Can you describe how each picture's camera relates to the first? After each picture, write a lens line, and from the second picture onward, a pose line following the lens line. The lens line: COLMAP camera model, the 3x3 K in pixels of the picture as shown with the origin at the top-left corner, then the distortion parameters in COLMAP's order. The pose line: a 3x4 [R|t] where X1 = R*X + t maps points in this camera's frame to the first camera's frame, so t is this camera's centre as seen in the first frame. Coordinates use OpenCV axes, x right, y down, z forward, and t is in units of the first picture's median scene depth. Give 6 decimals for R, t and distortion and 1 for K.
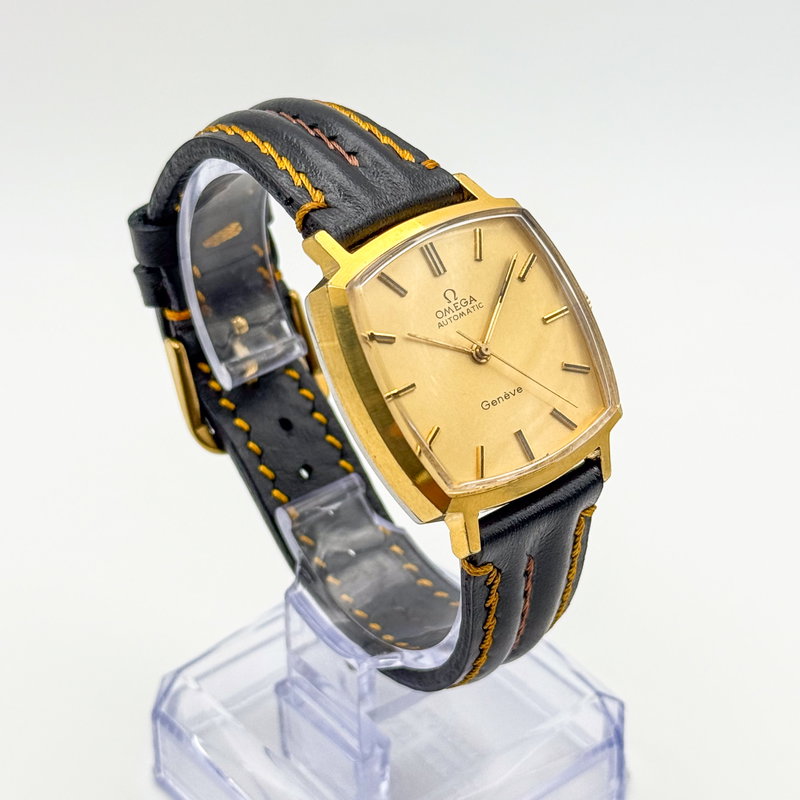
lens RADIAL K [[2131.0, 0, 400.0], [0, 2131.0, 400.0], [0, 0, 1]] dist [-0.025621, 0.262880]
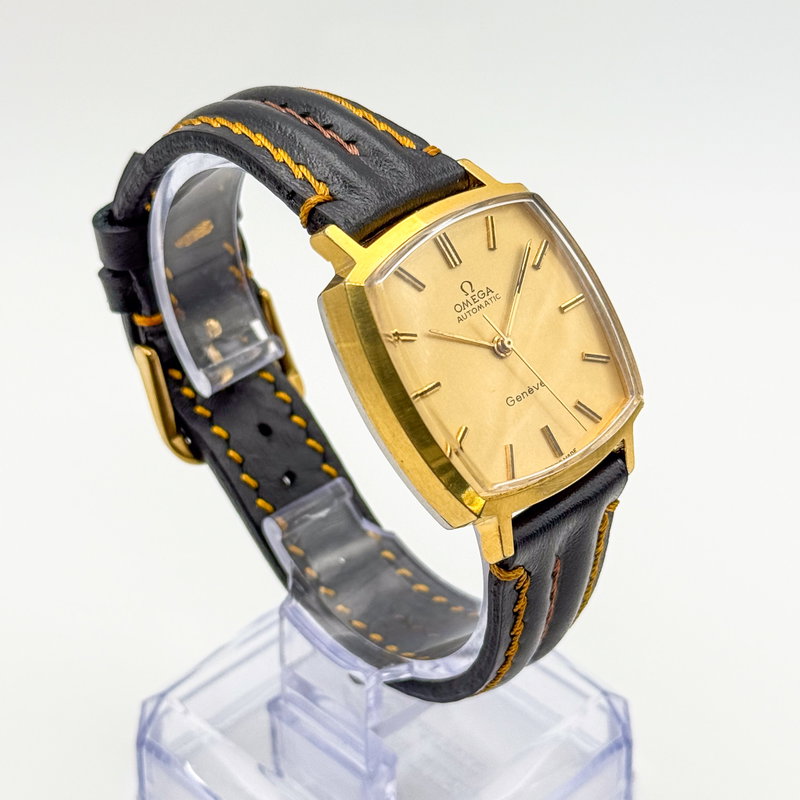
lens RADIAL K [[2131.0, 0, 400.0], [0, 2131.0, 400.0], [0, 0, 1]] dist [-0.025621, 0.262880]
pose [[0.994795, -0.047284, 0.090256, -0.089855], [0.046754, 0.998875, 0.007981, -0.007582], [-0.090532, -0.003720, 0.995887, 0.053058]]
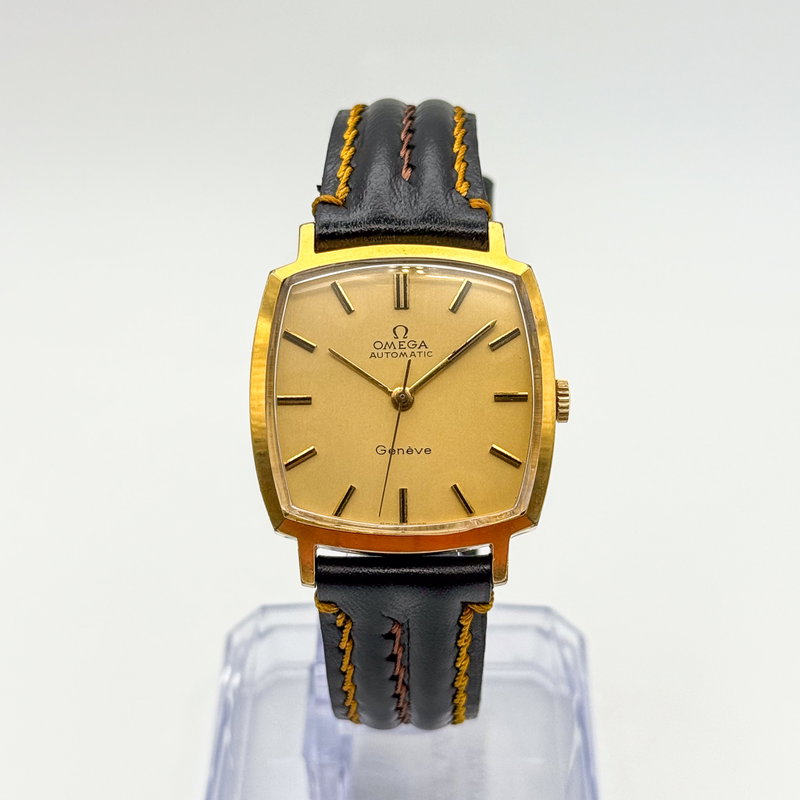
lens RADIAL K [[2131.0, 0, 400.0], [0, 2131.0, 400.0], [0, 0, 1]] dist [-0.025621, 0.262880]
pose [[0.767831, 0.368257, -0.524234, 0.511784], [-0.362957, 0.924342, 0.117707, -0.127091], [0.527918, 0.099895, 0.843400, 0.184267]]
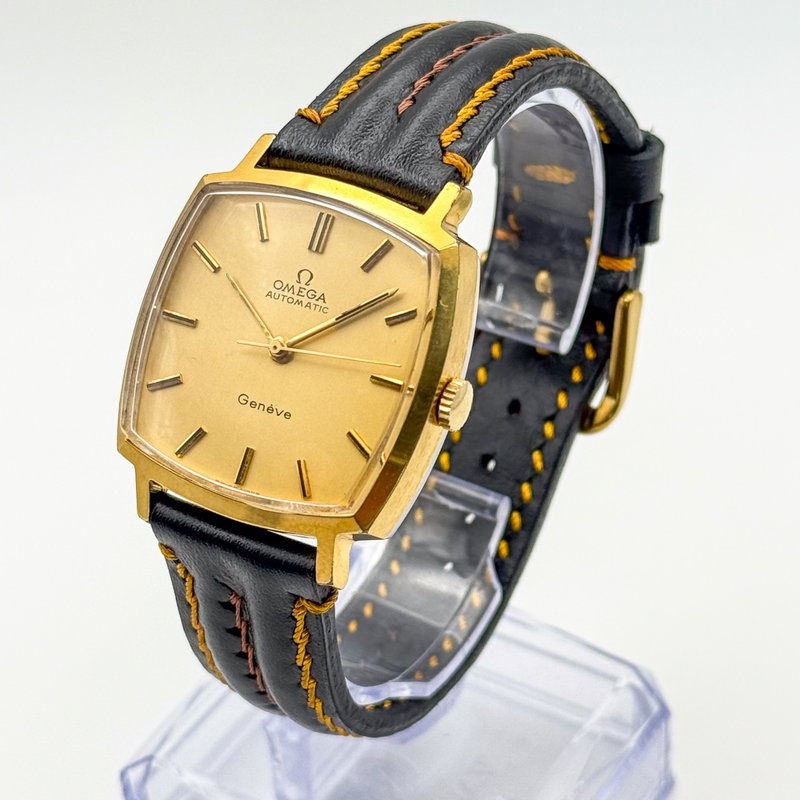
lens RADIAL K [[2509.9, 0, 400.0], [0, 2509.9, 400.0], [0, 0, 1]] dist [-0.020103, 0.045076]
pose [[0.349012, 0.557247, -0.753436, 0.770947], [-0.510517, 0.787275, 0.345789, -0.354487], [0.785852, 0.263958, 0.559253, 0.464763]]
